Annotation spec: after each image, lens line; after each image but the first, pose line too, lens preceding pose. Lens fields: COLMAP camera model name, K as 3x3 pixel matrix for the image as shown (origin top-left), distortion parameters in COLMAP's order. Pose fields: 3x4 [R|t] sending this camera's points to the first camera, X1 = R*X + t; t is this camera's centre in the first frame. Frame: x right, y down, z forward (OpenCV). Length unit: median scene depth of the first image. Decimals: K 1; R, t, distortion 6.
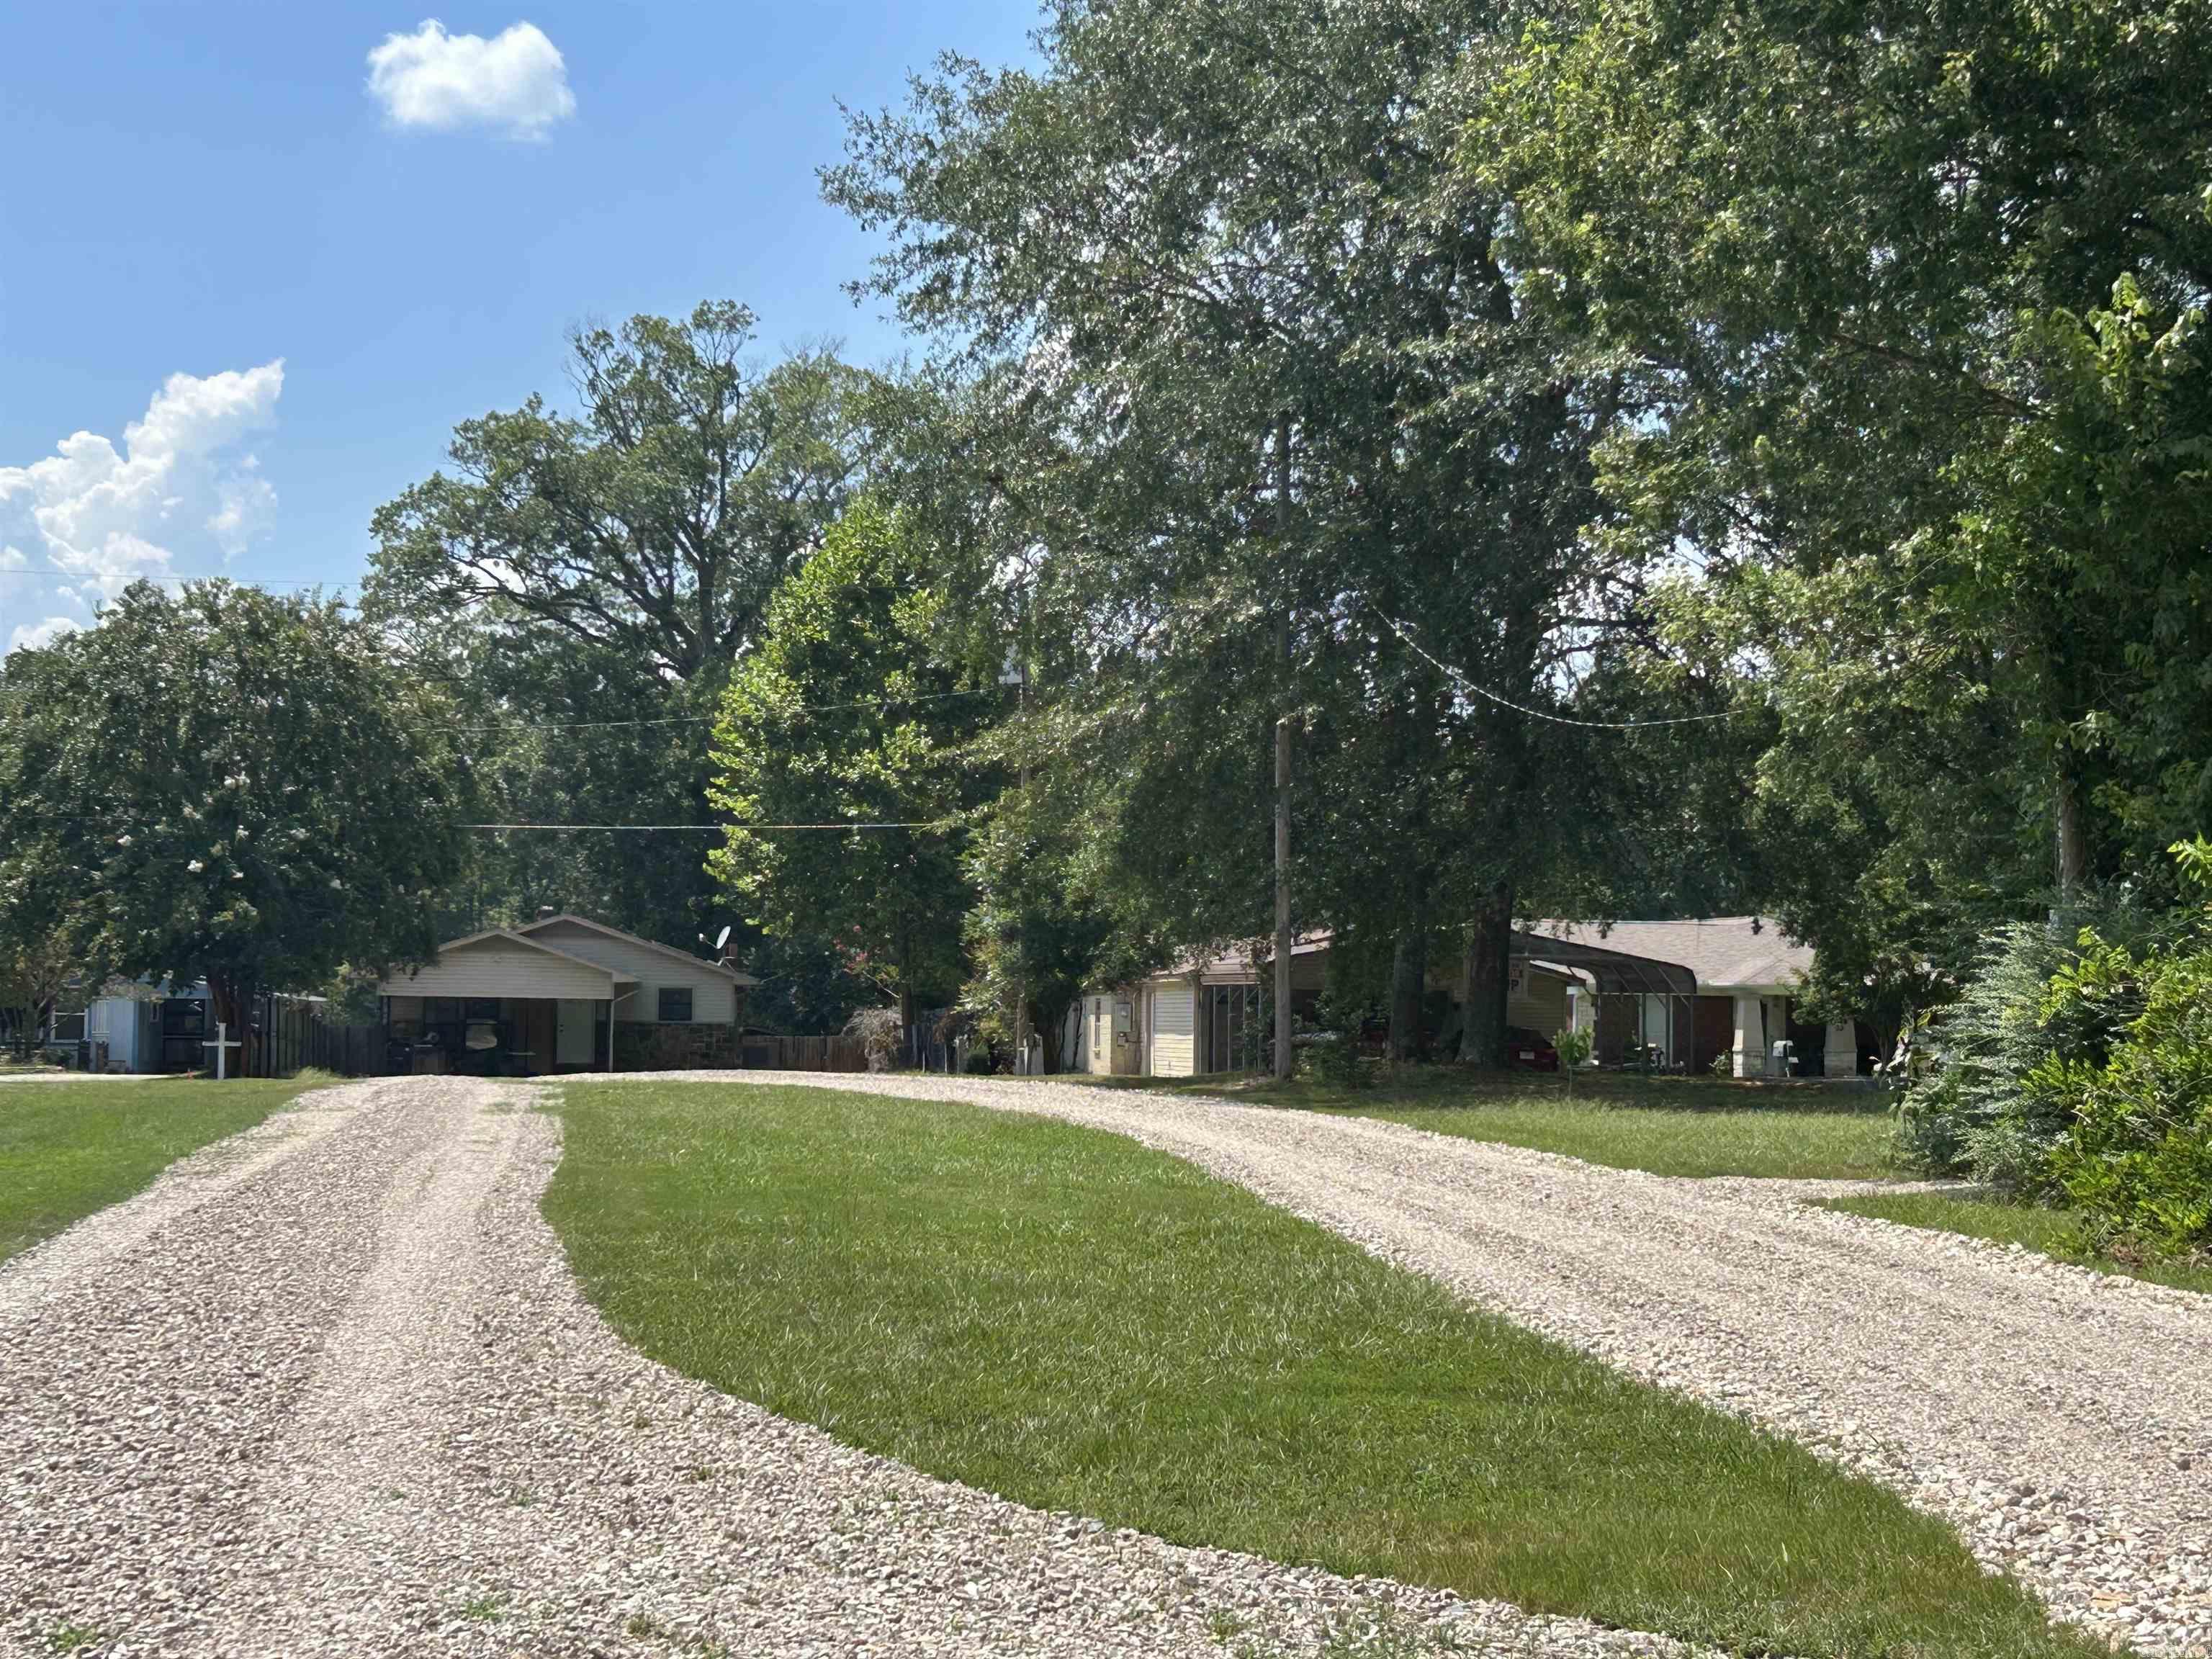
lens RADIAL K [[3481.5, 0, 1106.3], [0, 3481.5, 829.5], [0, 0, 1]] dist [0.005494, 0.005747]
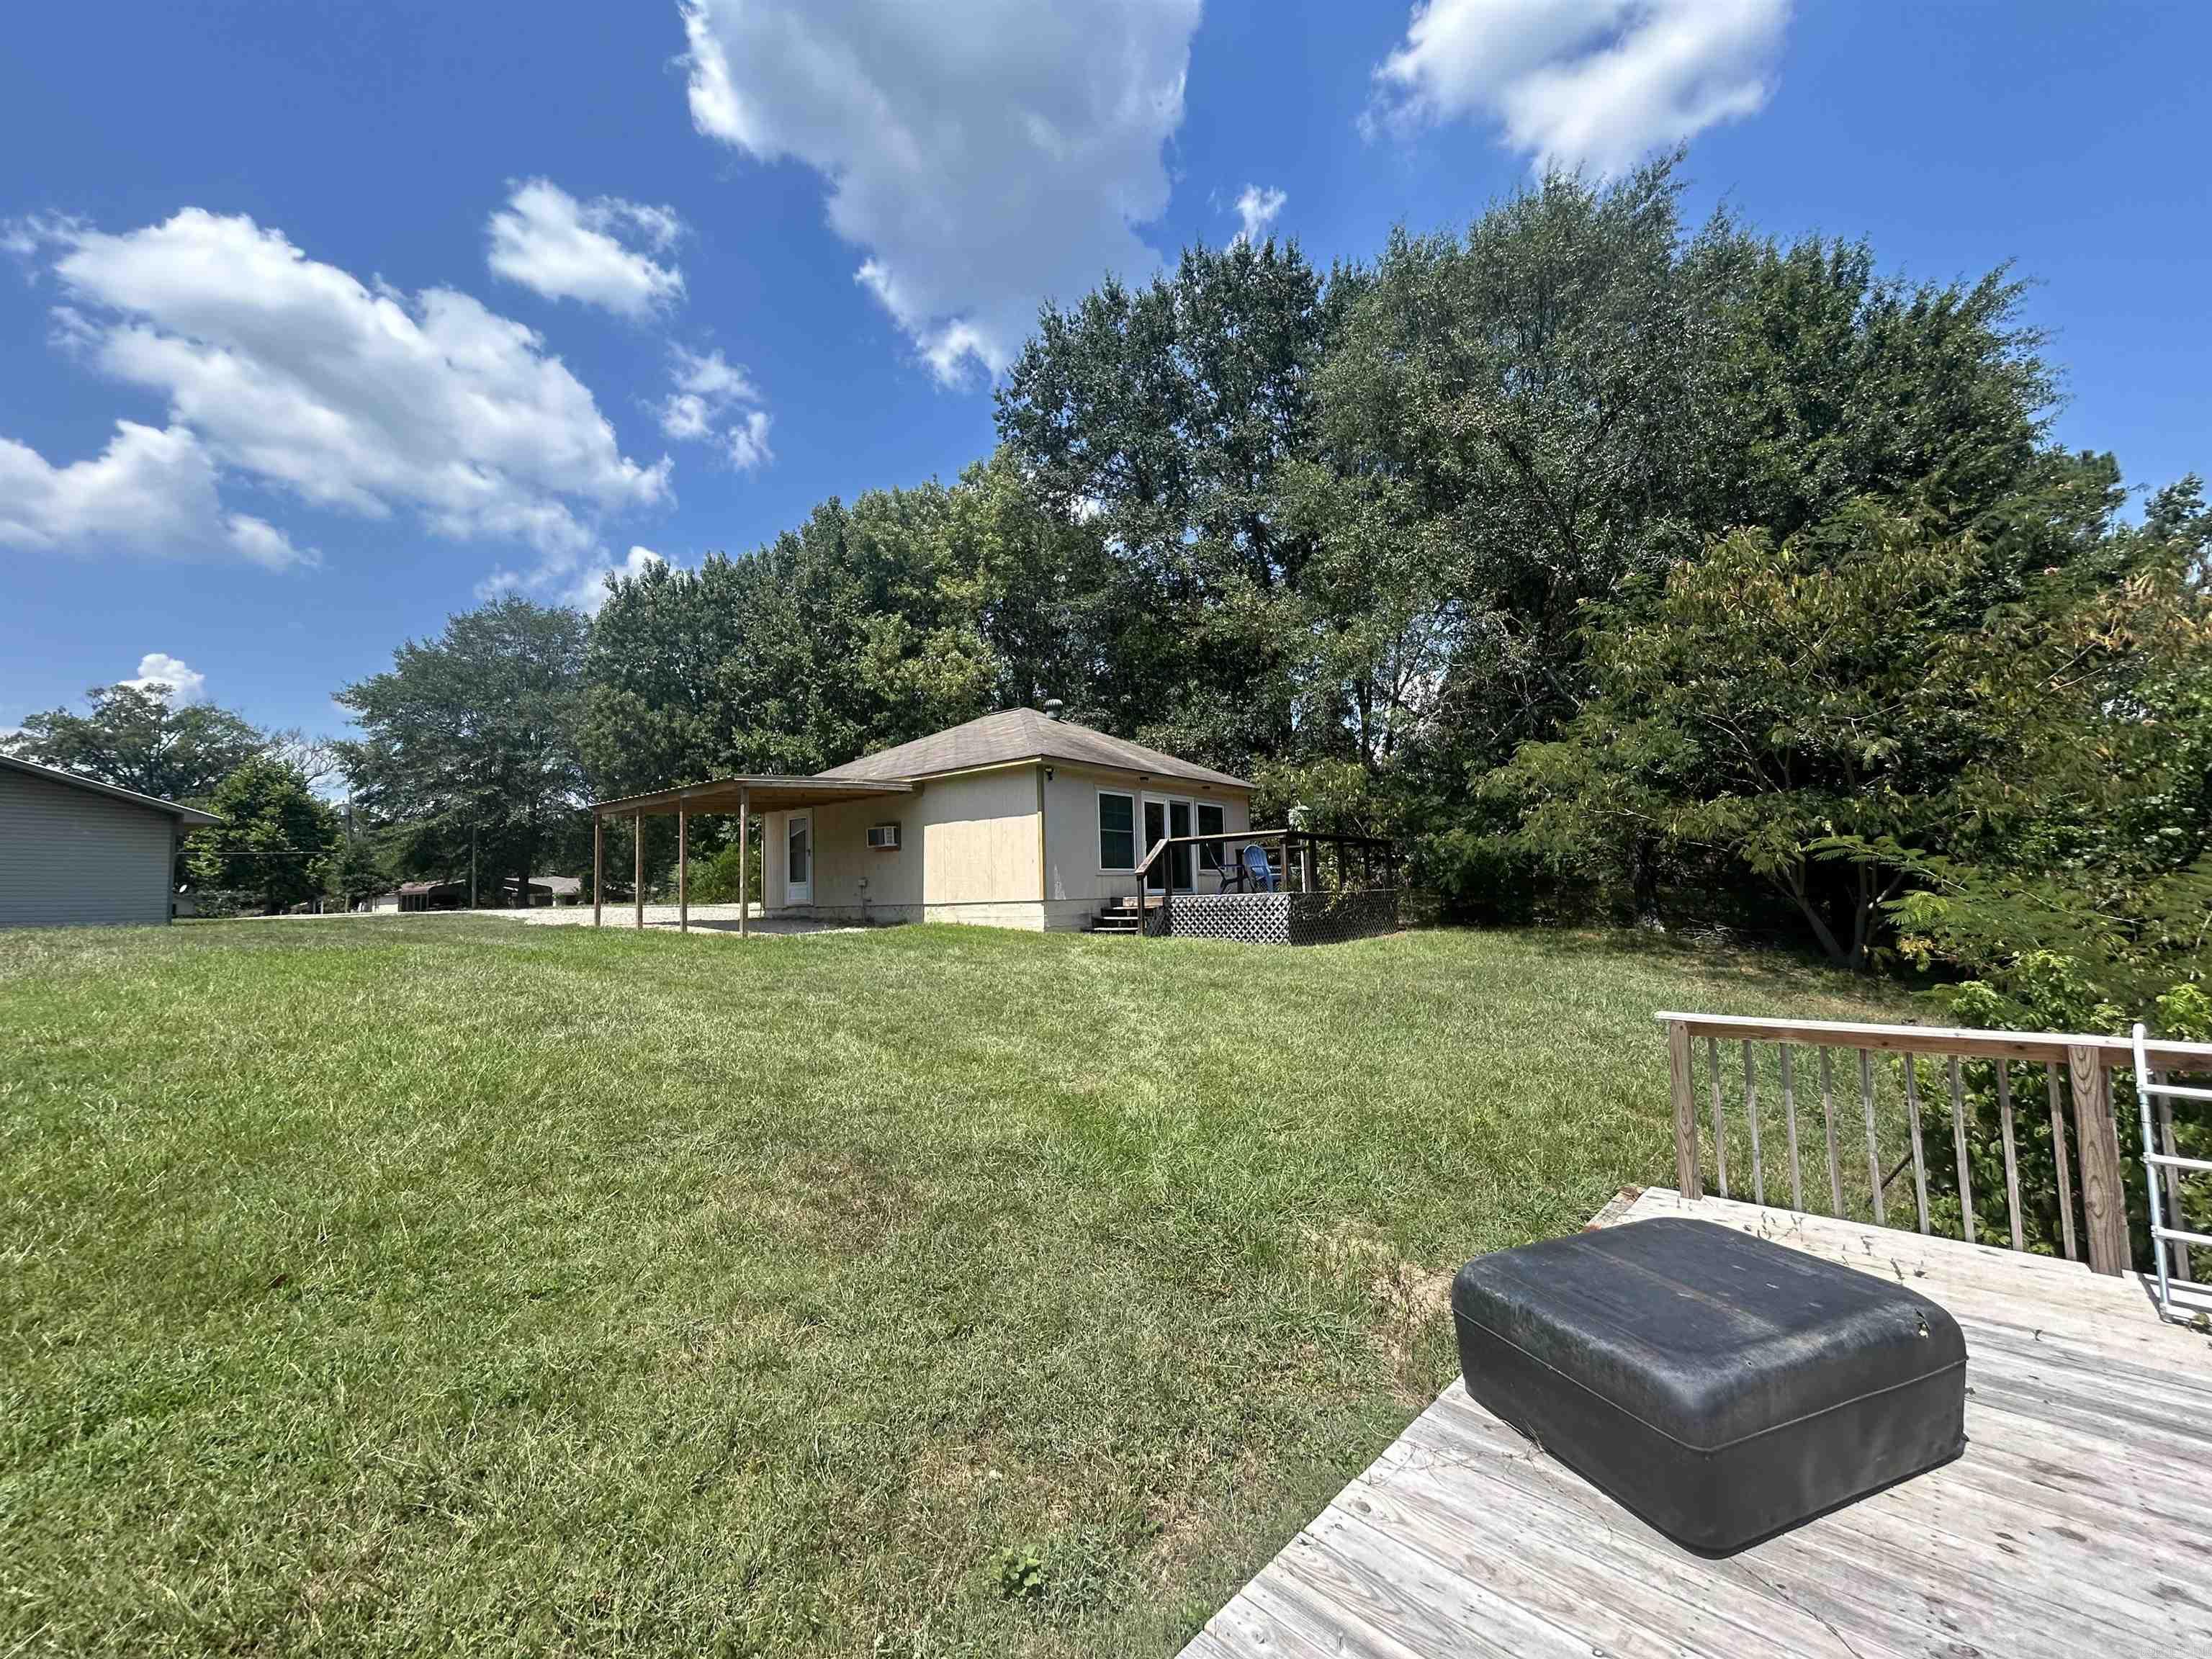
lens RADIAL K [[896.4, 0, 1108.0], [0, 896.4, 820.2], [0, 0, 1]] dist [-0.000710, 0.004702]
pose [[0.710405, 0.024083, 0.703380, -0.102940], [0.002074, 0.999338, -0.036311, -0.000068], [-0.703790, 0.027254, 0.709886, -0.214717]]
